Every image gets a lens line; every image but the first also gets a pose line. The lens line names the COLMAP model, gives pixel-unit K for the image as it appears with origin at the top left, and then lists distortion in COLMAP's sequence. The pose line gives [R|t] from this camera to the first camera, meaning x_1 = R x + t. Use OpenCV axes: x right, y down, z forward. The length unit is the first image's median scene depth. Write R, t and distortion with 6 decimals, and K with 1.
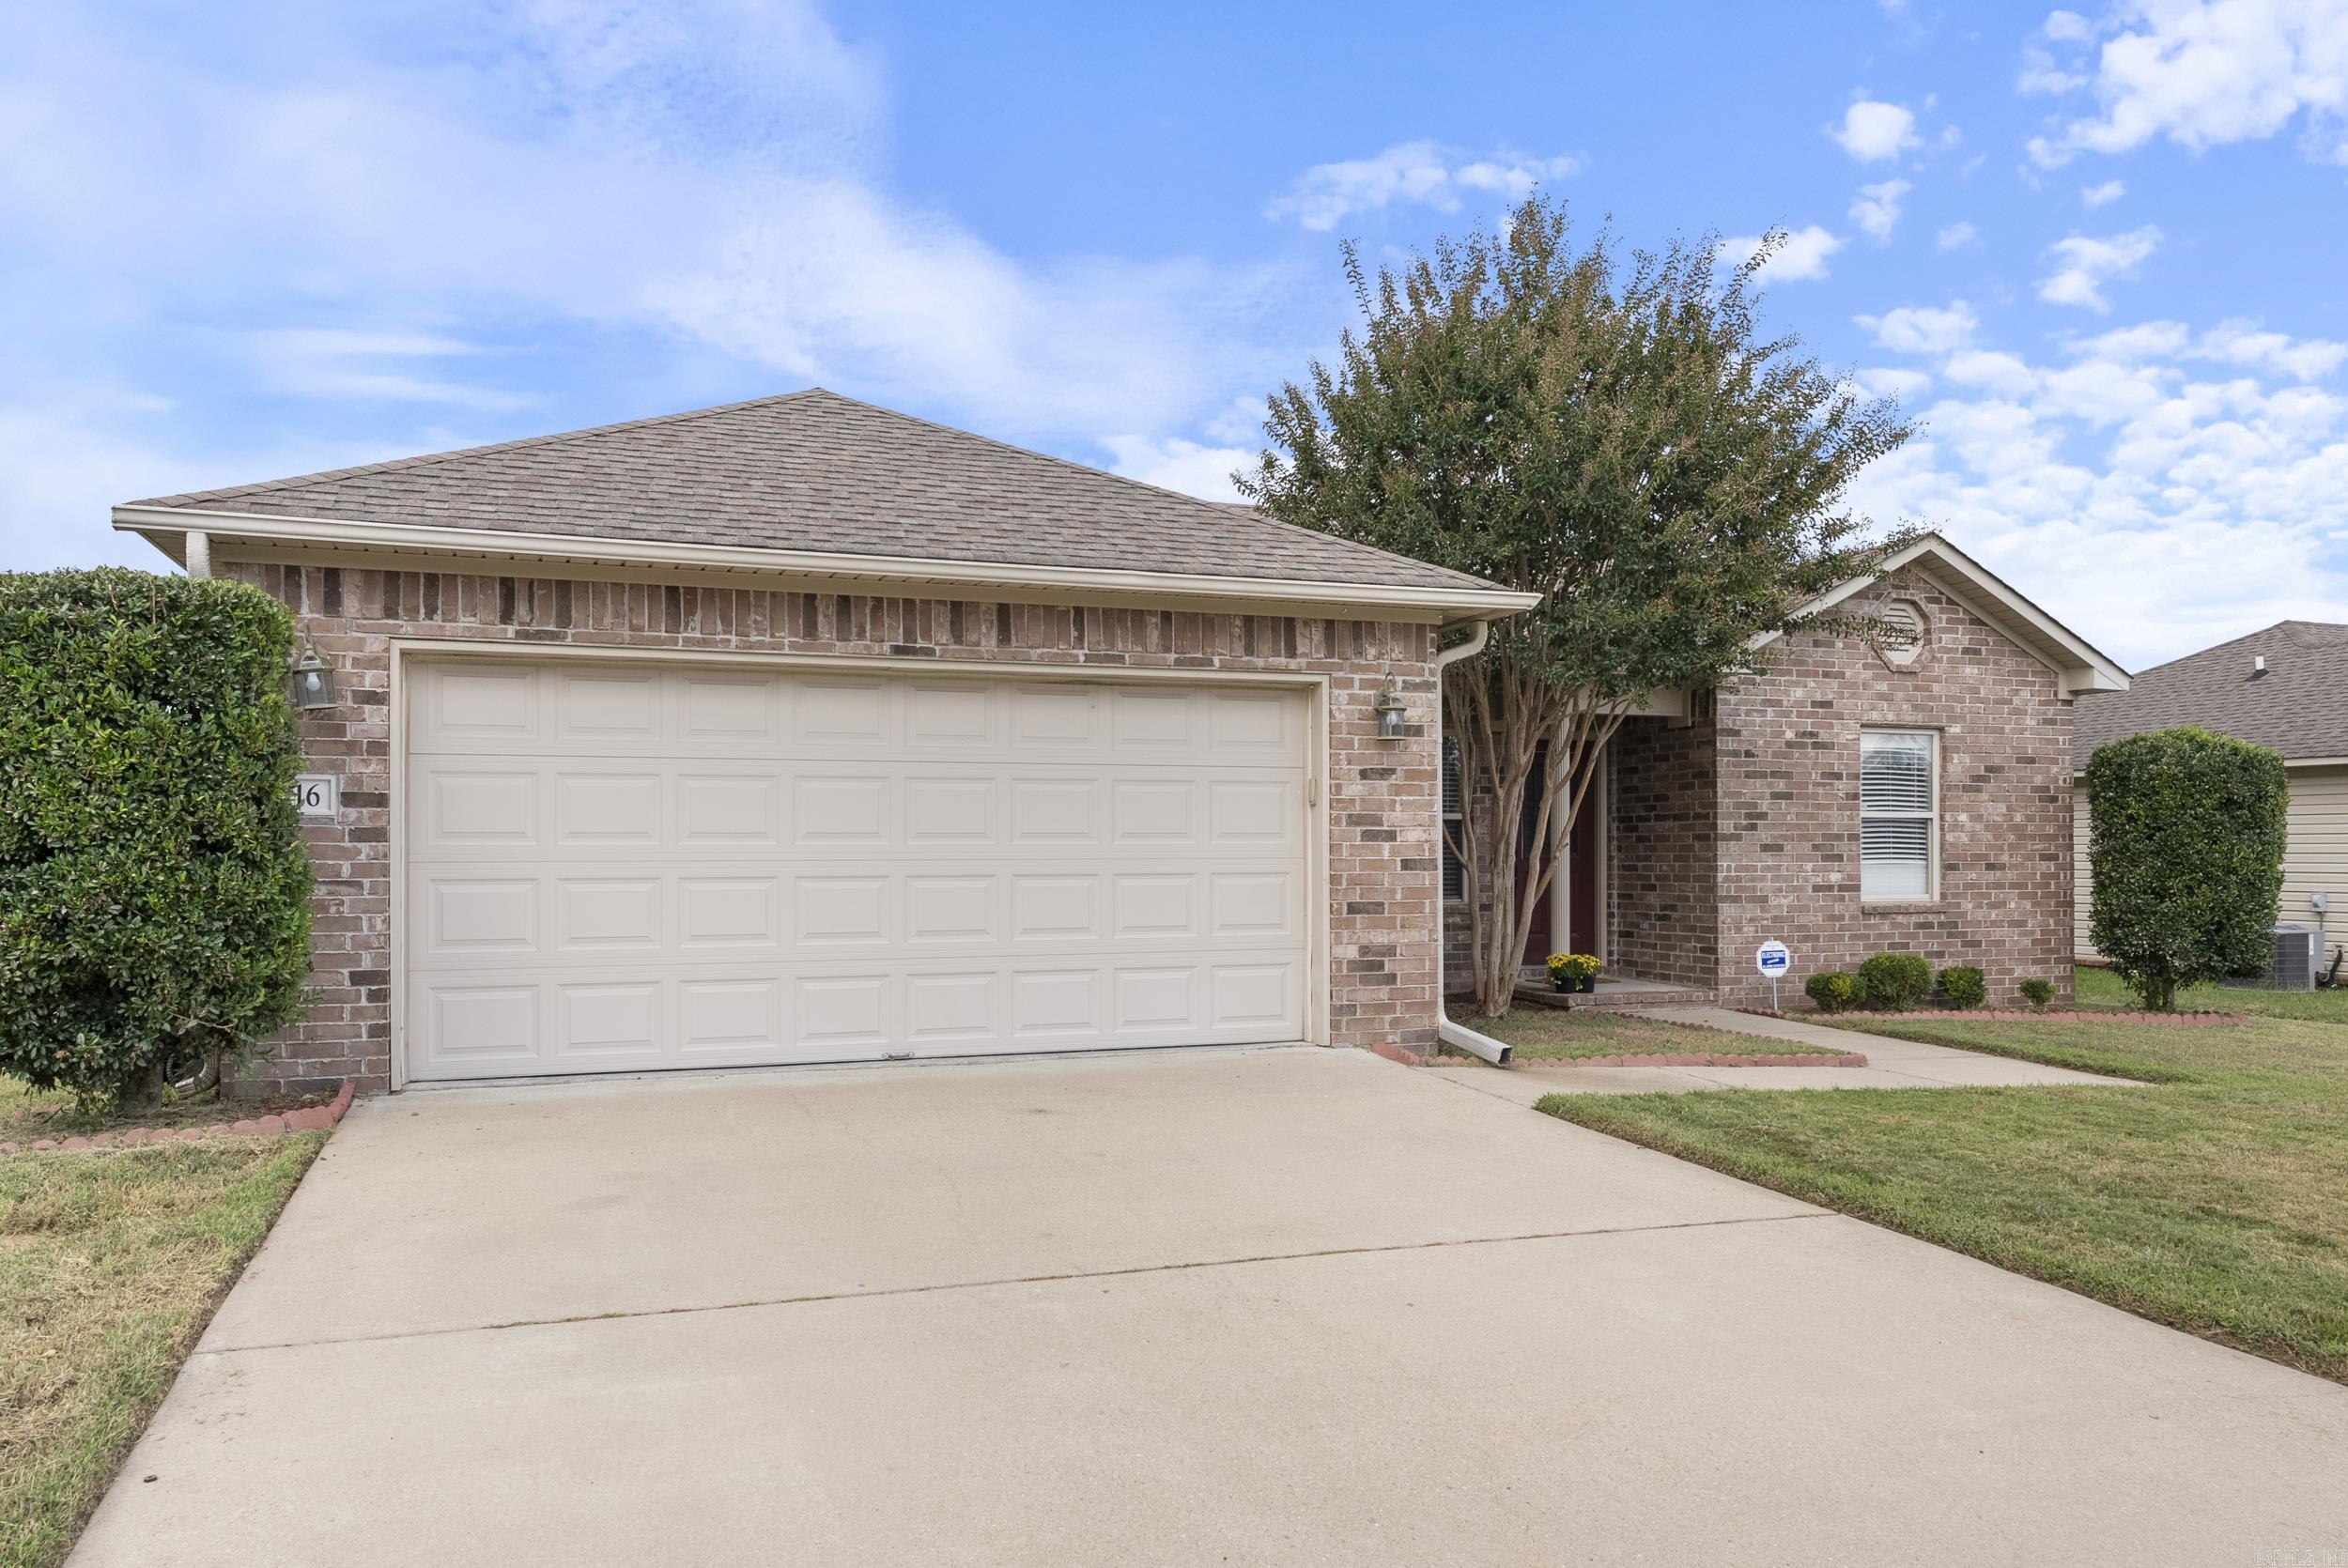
lens RADIAL K [[1688.0, 0, 1175.3], [0, 1688.0, 846.4], [0, 0, 1]] dist [-0.001684, 0.000854]
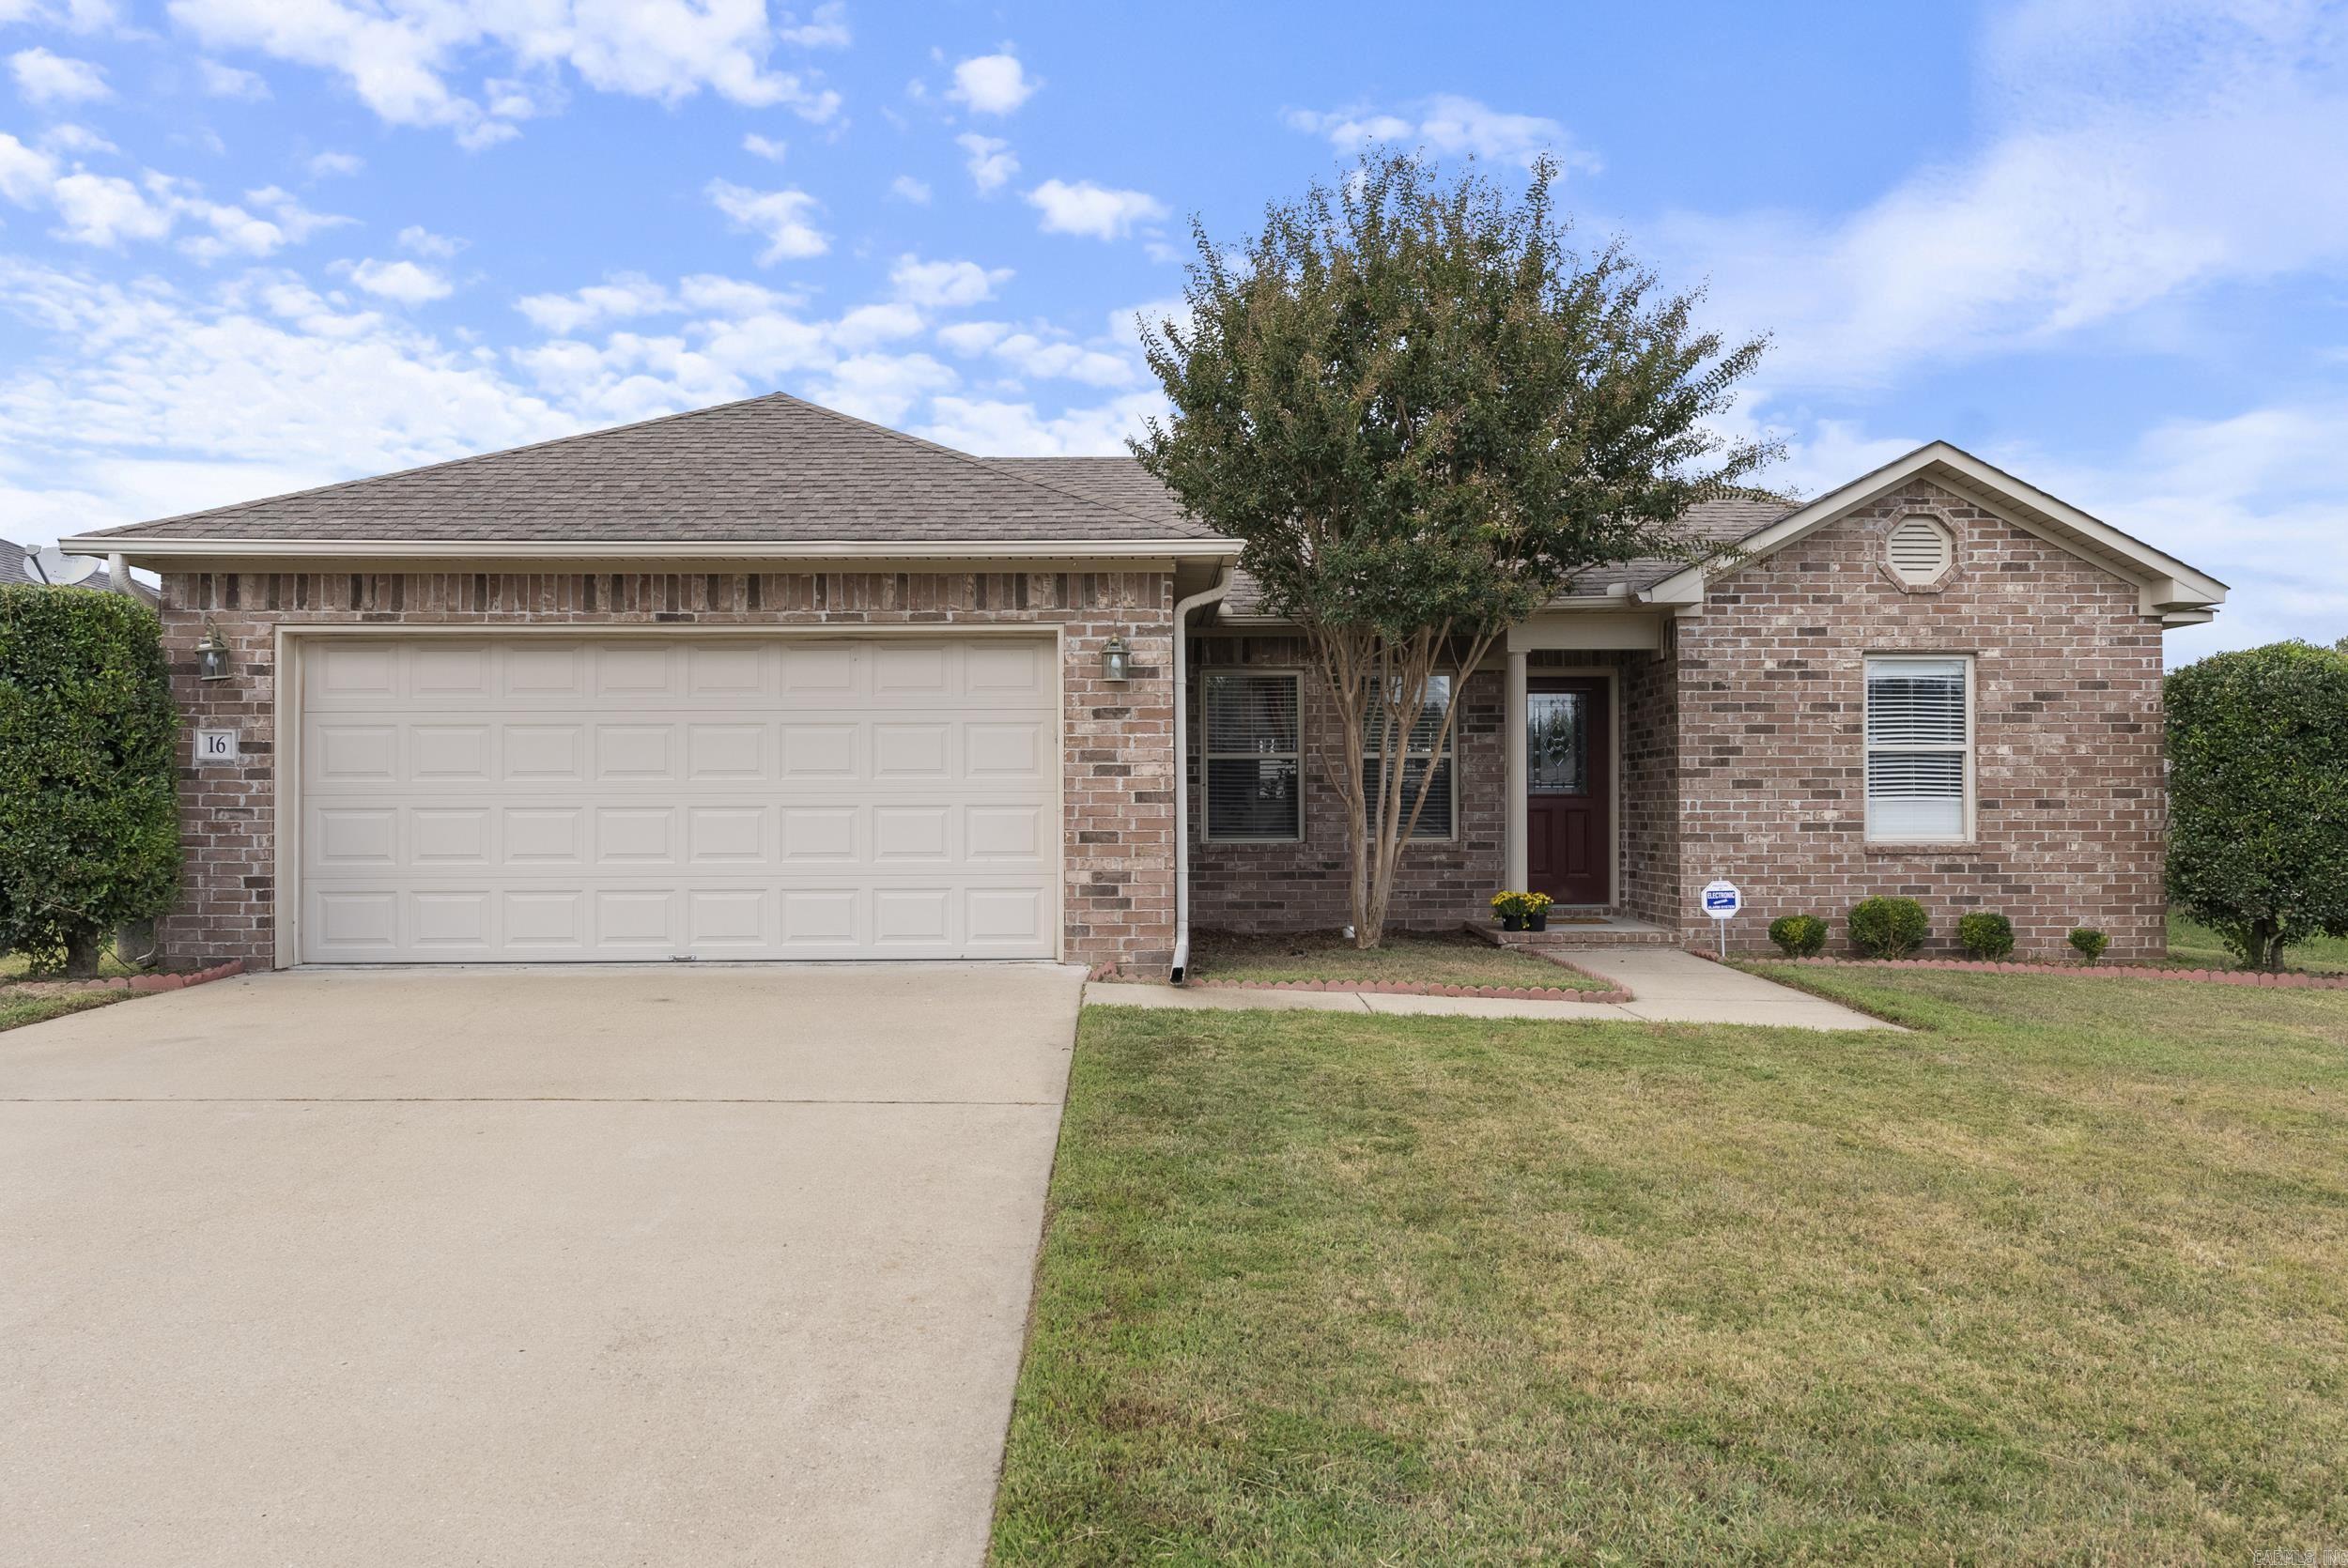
lens RADIAL K [[1686.9, 0, 1174.0], [0, 1686.9, 784.0], [0, 0, 1]] dist [-0.000992, 0.000856]
pose [[0.943658, -0.005971, -0.330869, 0.378237], [0.002958, 0.999949, -0.009610, 0.009402], [0.330910, 0.008090, 0.943628, -0.005133]]
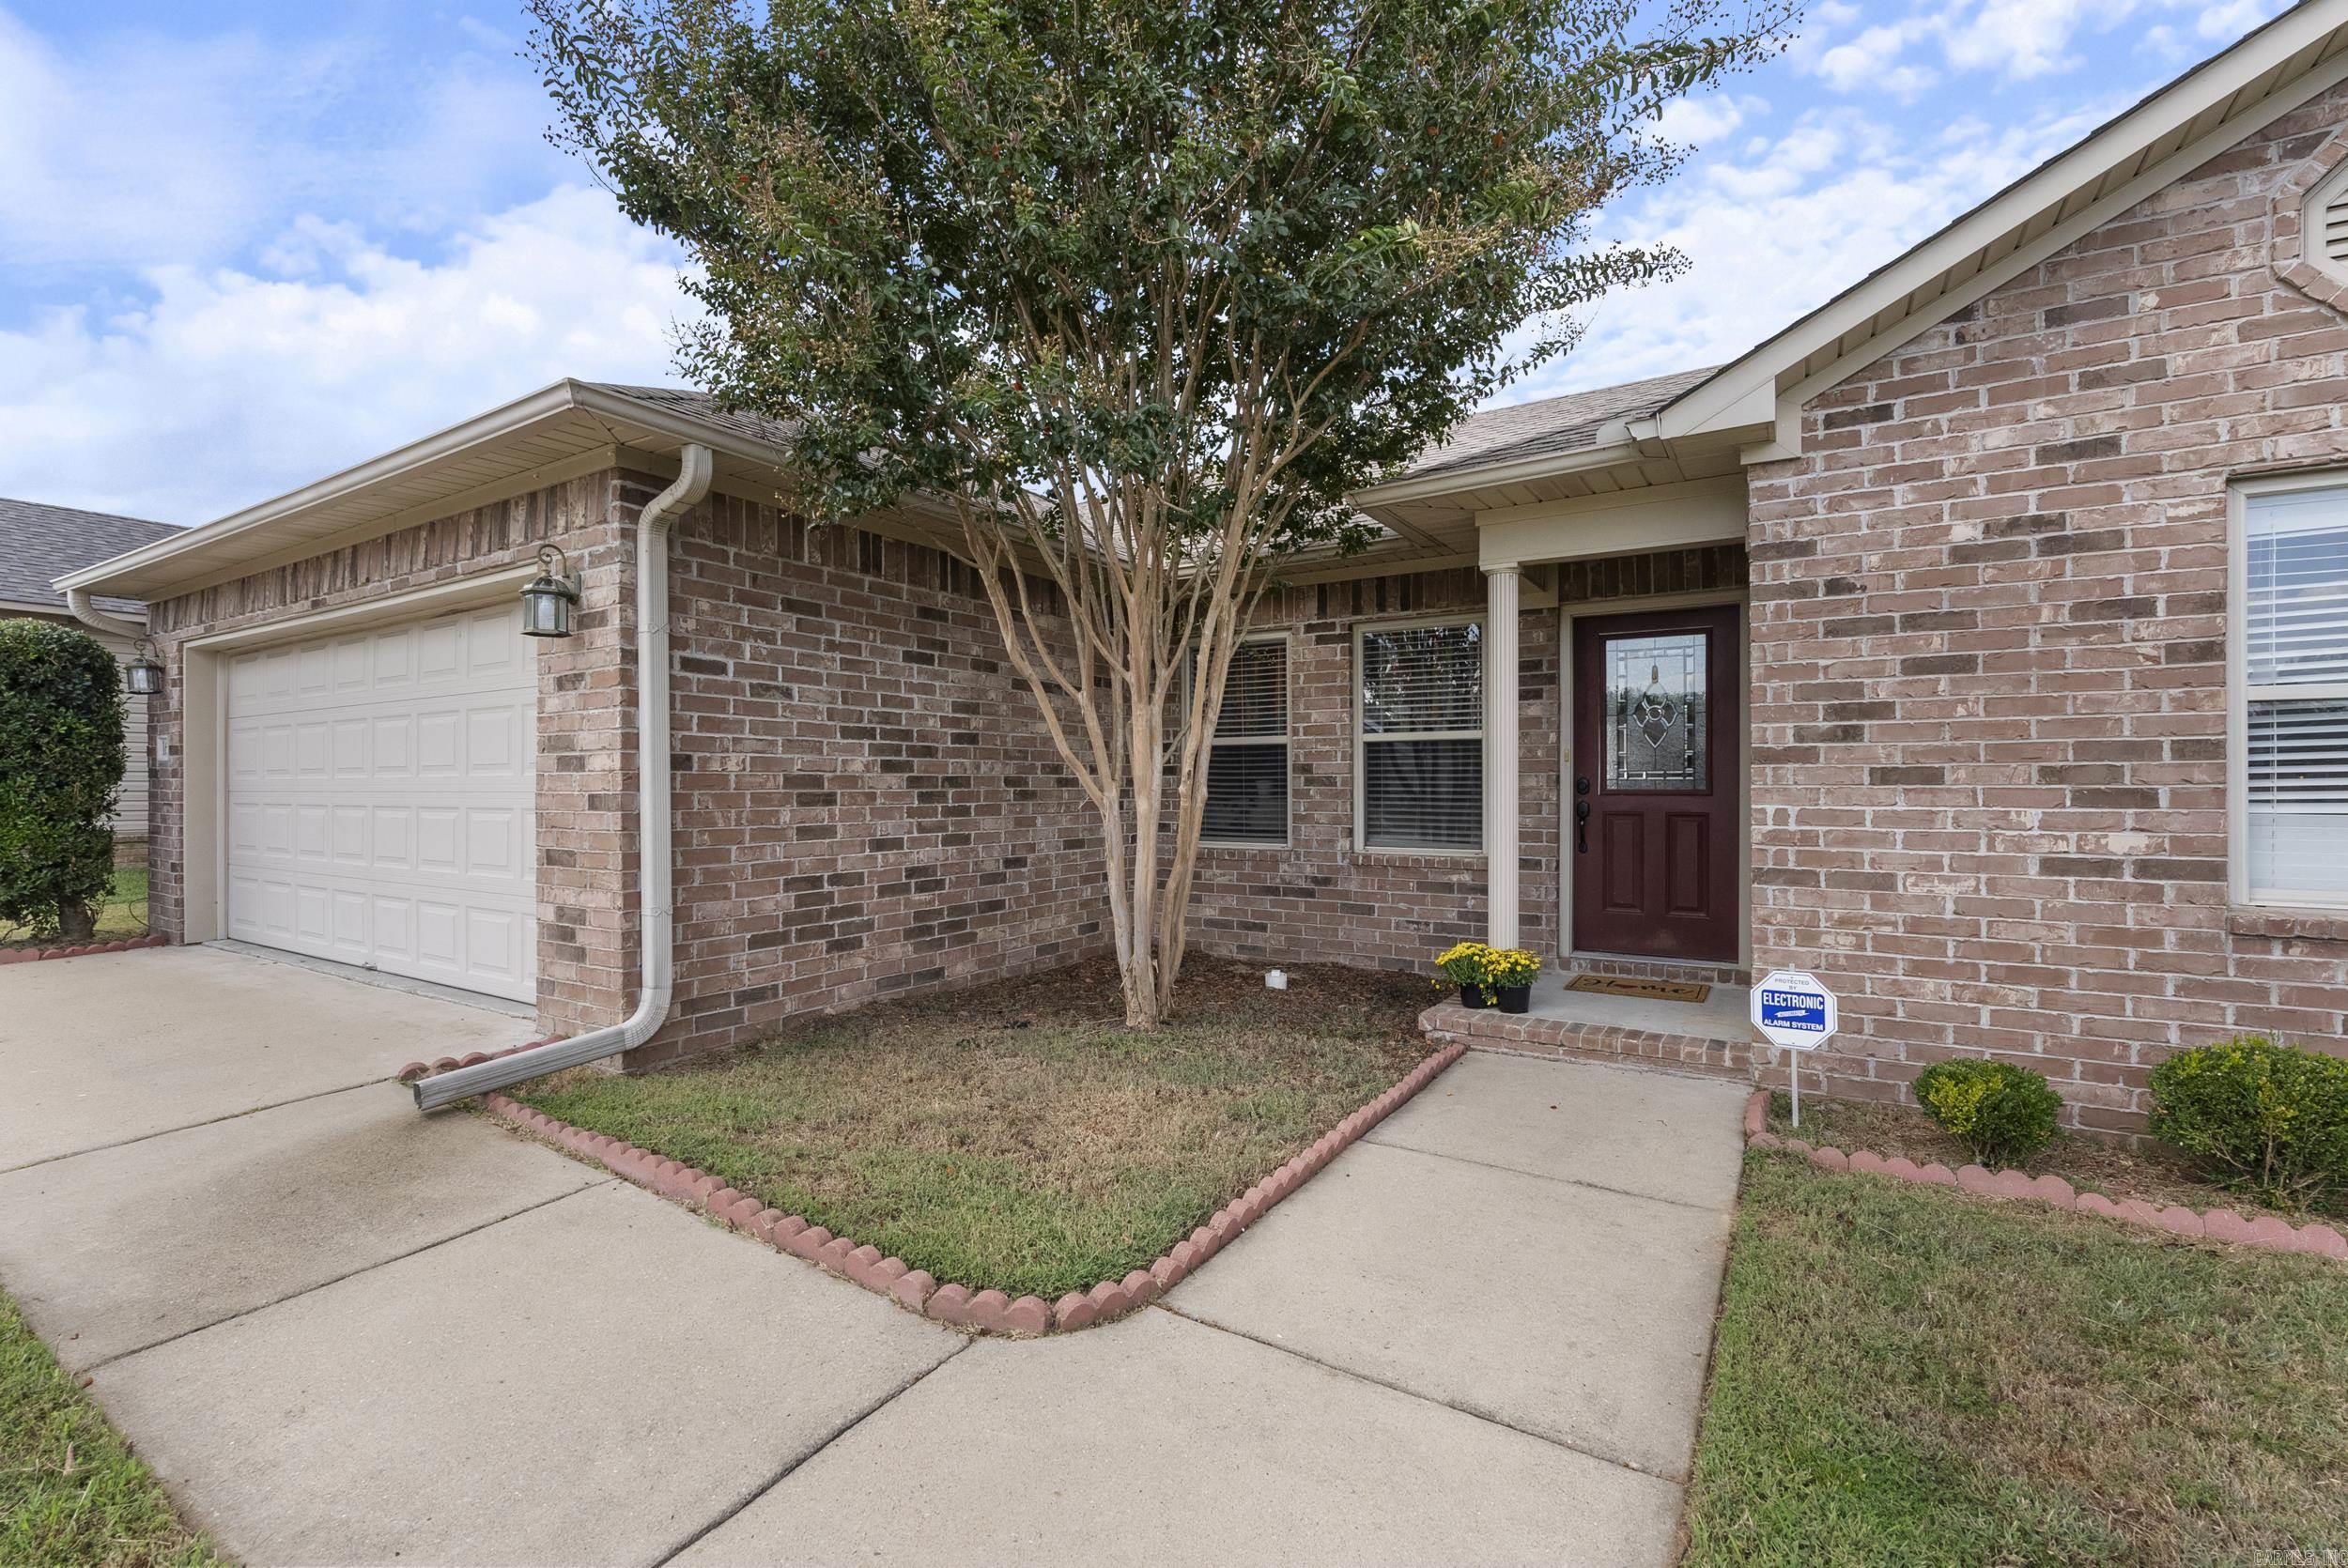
lens RADIAL K [[1047.7, 0, 1173.3], [0, 1047.7, 780.9], [0, 0, 1]] dist [-0.000552, -0.000594]
pose [[0.607359, -0.001335, -0.794427, 0.482658], [0.003211, 0.999995, 0.000775, 0.001472], [0.794421, -0.003022, 0.607360, 0.681741]]
